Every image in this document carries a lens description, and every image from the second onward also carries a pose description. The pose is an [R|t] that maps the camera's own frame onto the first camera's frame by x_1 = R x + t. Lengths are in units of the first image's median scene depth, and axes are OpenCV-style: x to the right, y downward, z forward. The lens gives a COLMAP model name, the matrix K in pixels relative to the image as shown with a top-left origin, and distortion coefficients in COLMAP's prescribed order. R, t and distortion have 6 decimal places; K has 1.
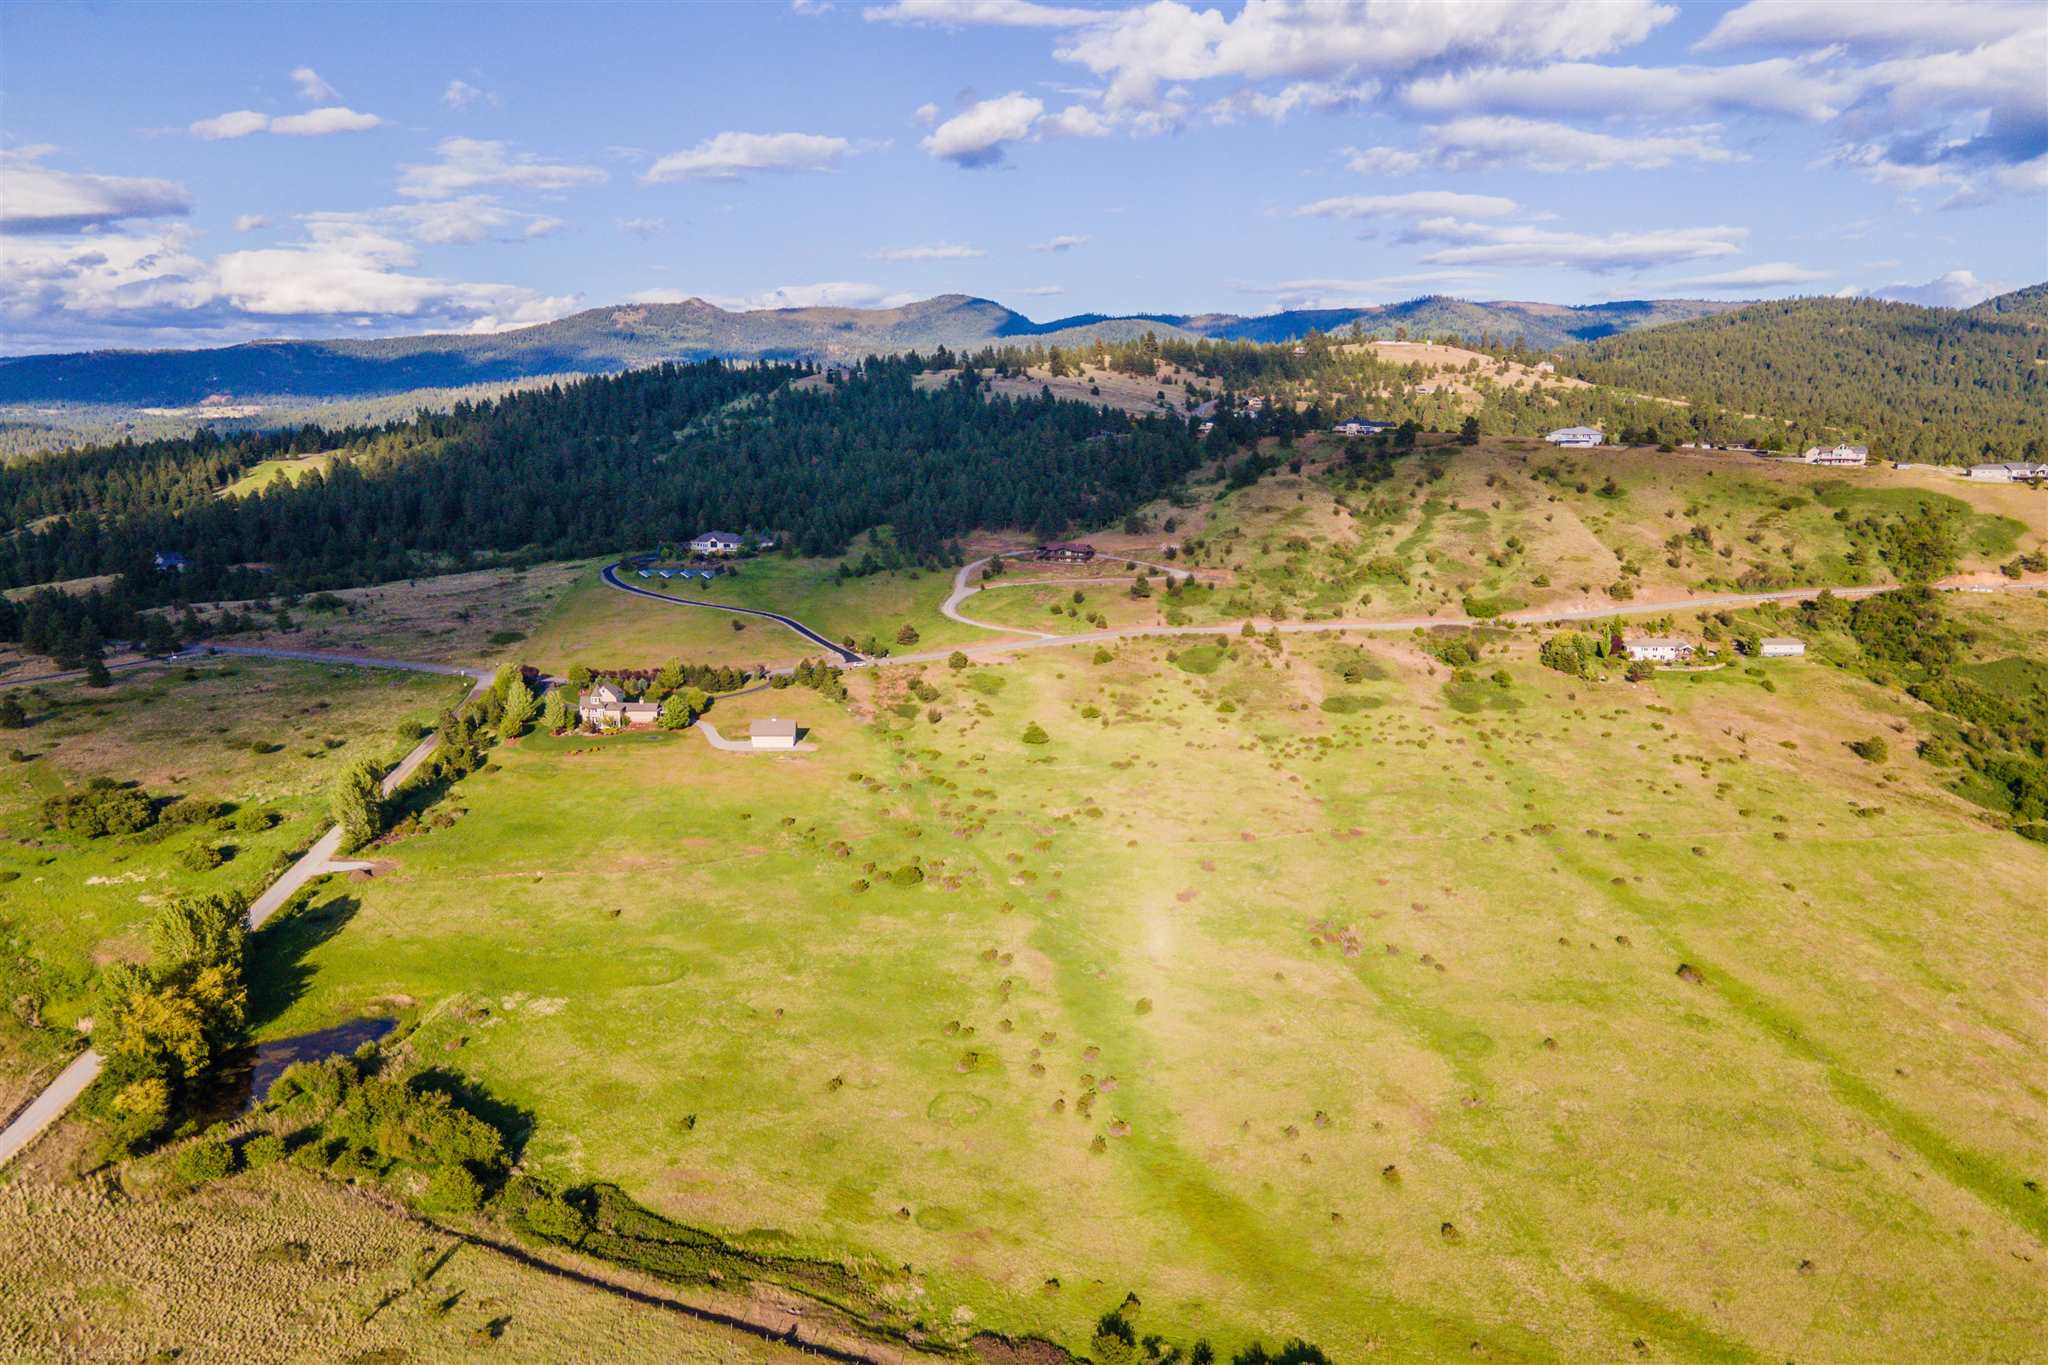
lens RADIAL K [[1487.3, 0, 1023.8], [0, 1487.3, 686.4], [0, 0, 1]] dist [0.022292, 0.031897]
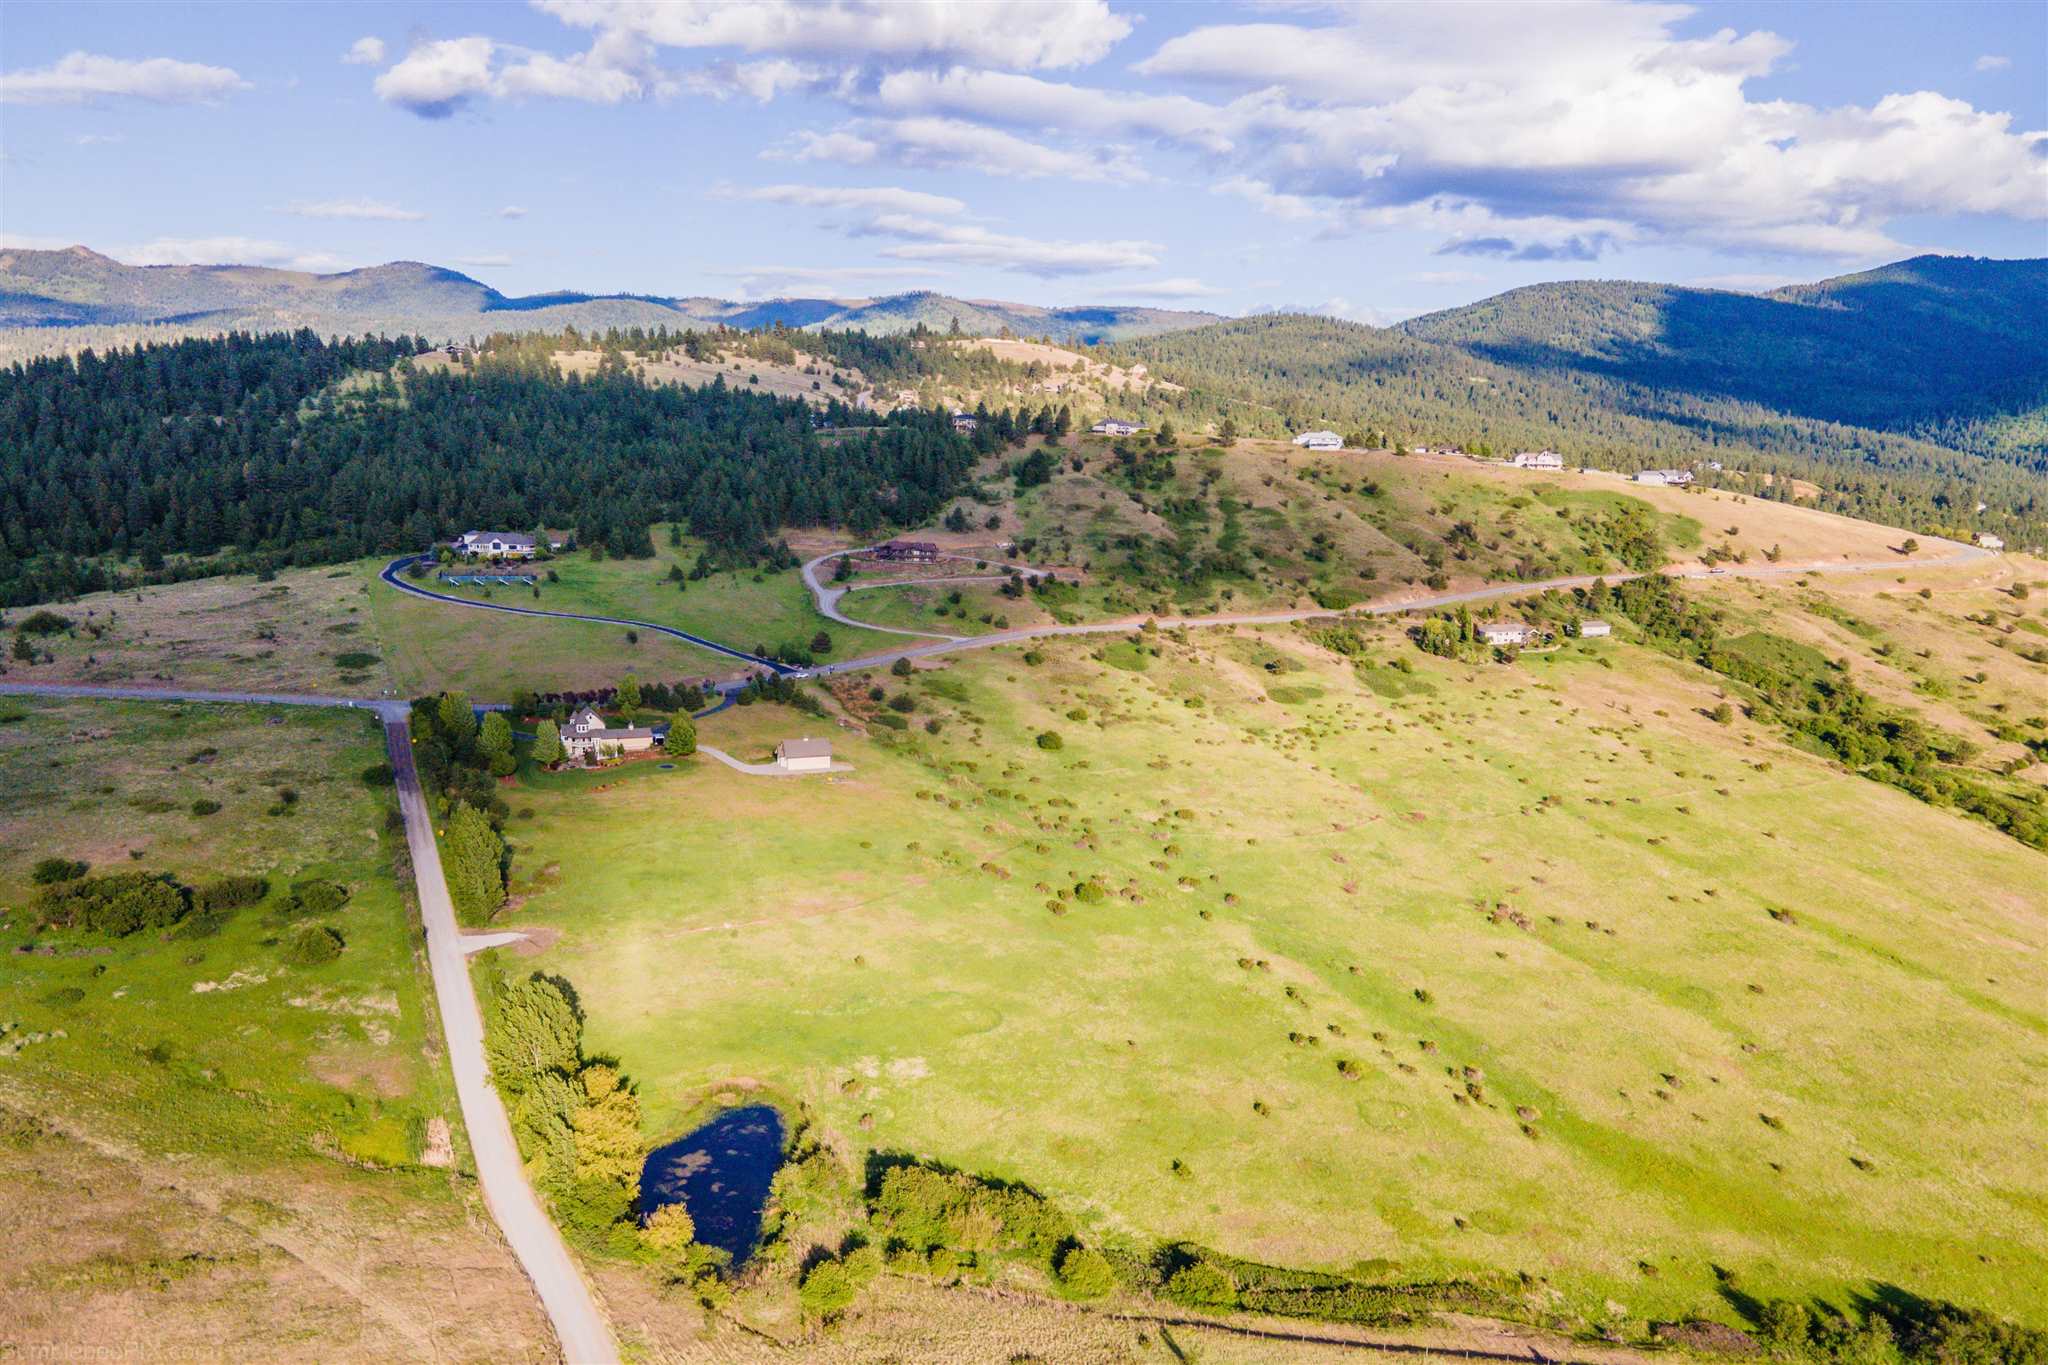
lens RADIAL K [[1487.3, 0, 1020.7], [0, 1487.3, 700.4], [0, 0, 1]] dist [0.022292, 0.031897]
pose [[0.939037, -0.045140, 0.340840, -0.407972], [0.039329, 0.998939, 0.023944, -0.021787], [-0.341560, -0.009079, 0.939816, 0.090386]]
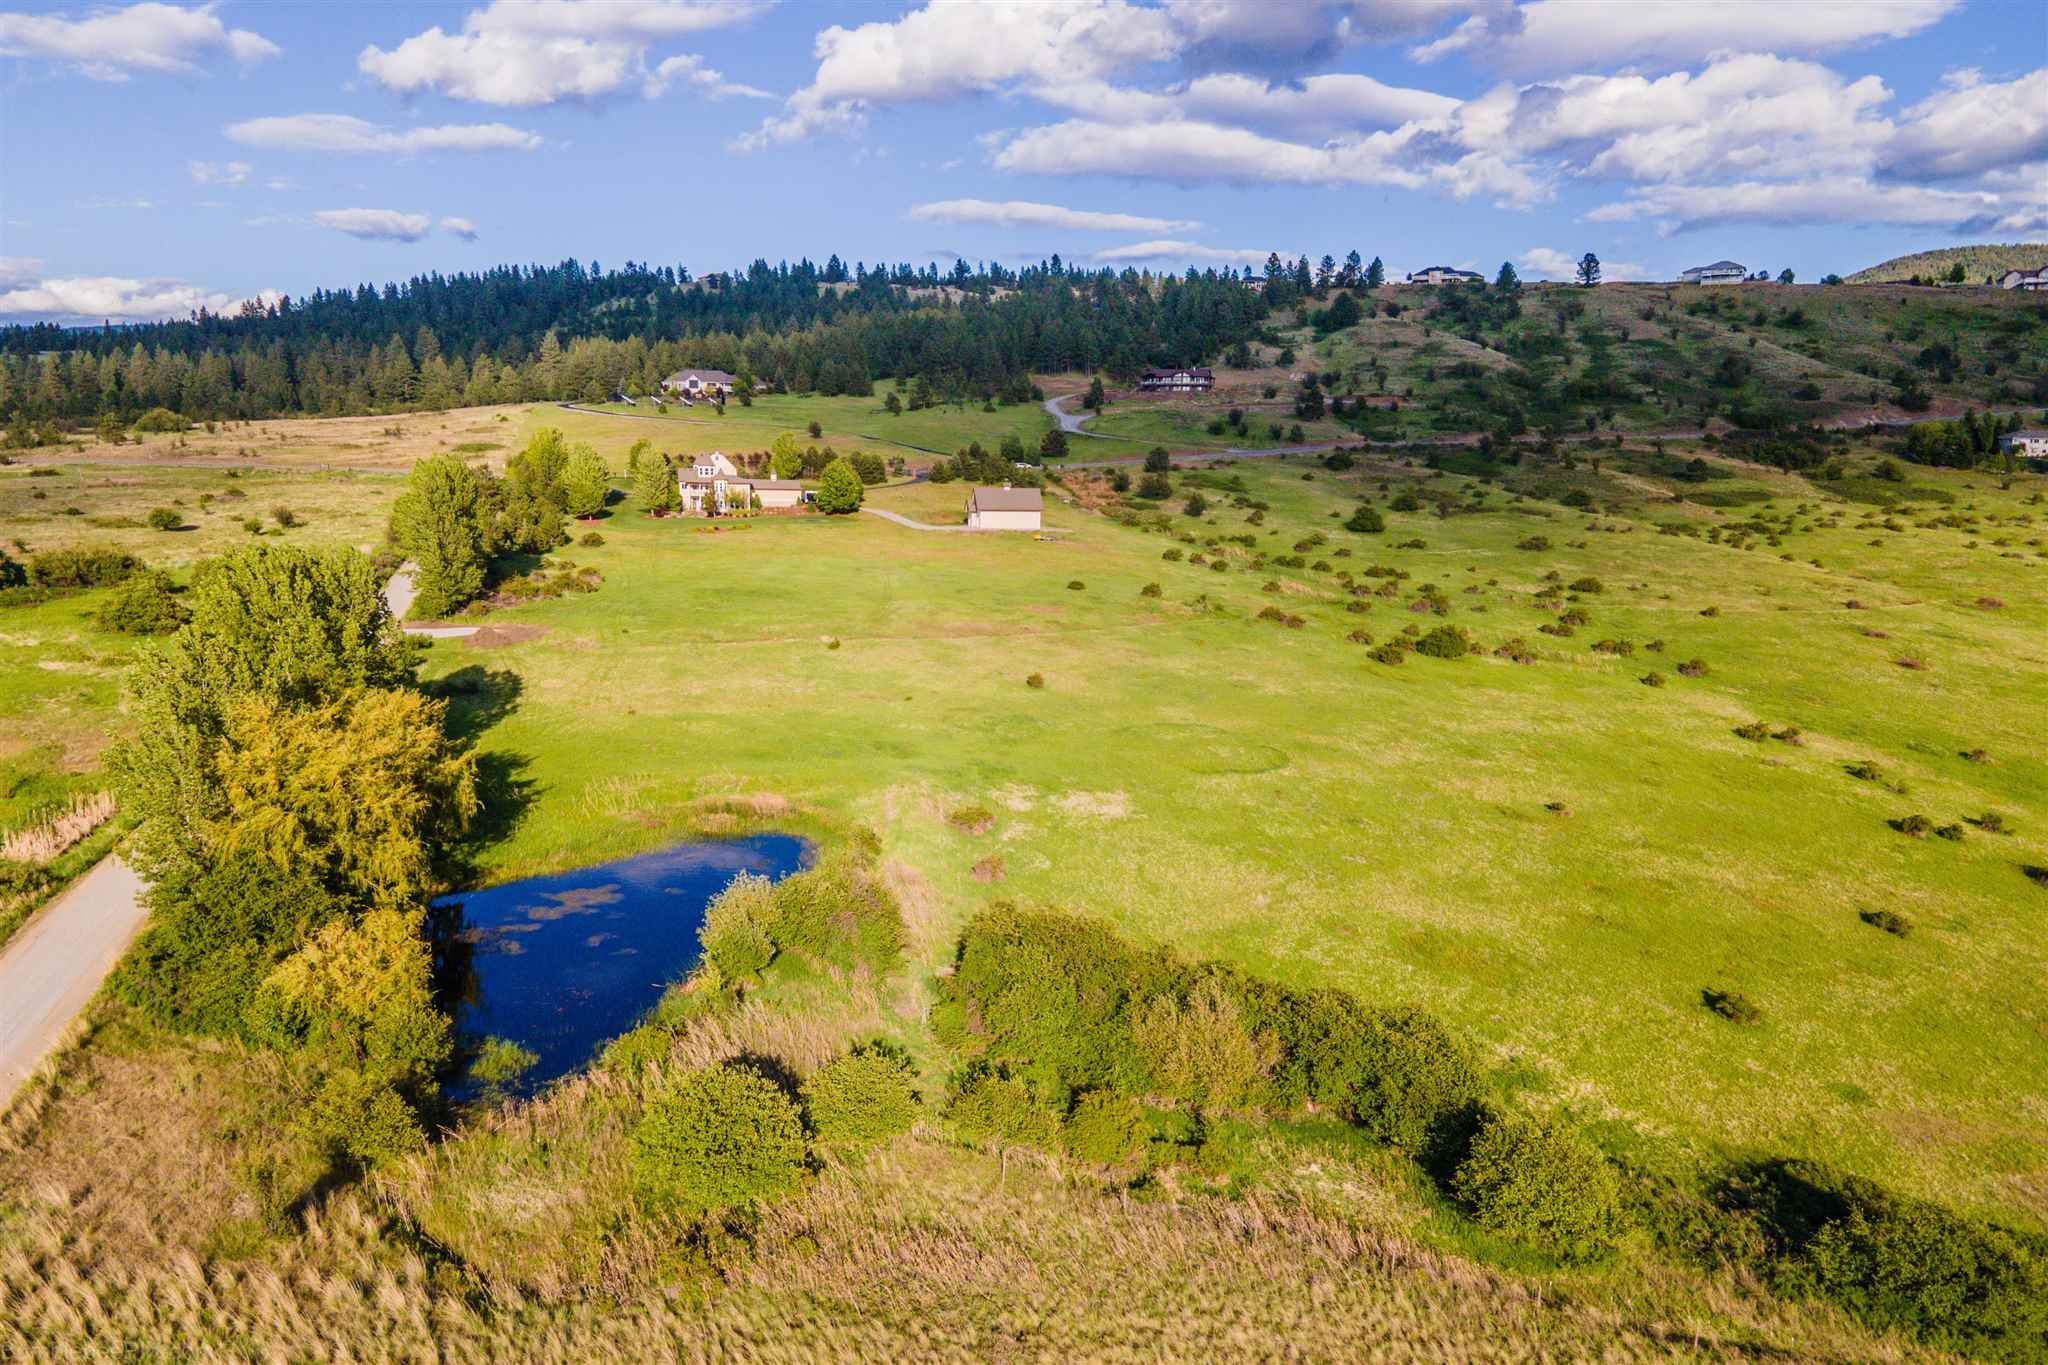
lens RADIAL K [[1487.3, 0, 1017.3], [0, 1487.3, 687.8], [0, 0, 1]] dist [0.022292, 0.031897]
pose [[0.988034, -0.019831, 0.152955, -0.301549], [0.022248, 0.999653, -0.014103, 0.135299], [-0.152622, 0.017338, 0.988132, 0.410654]]
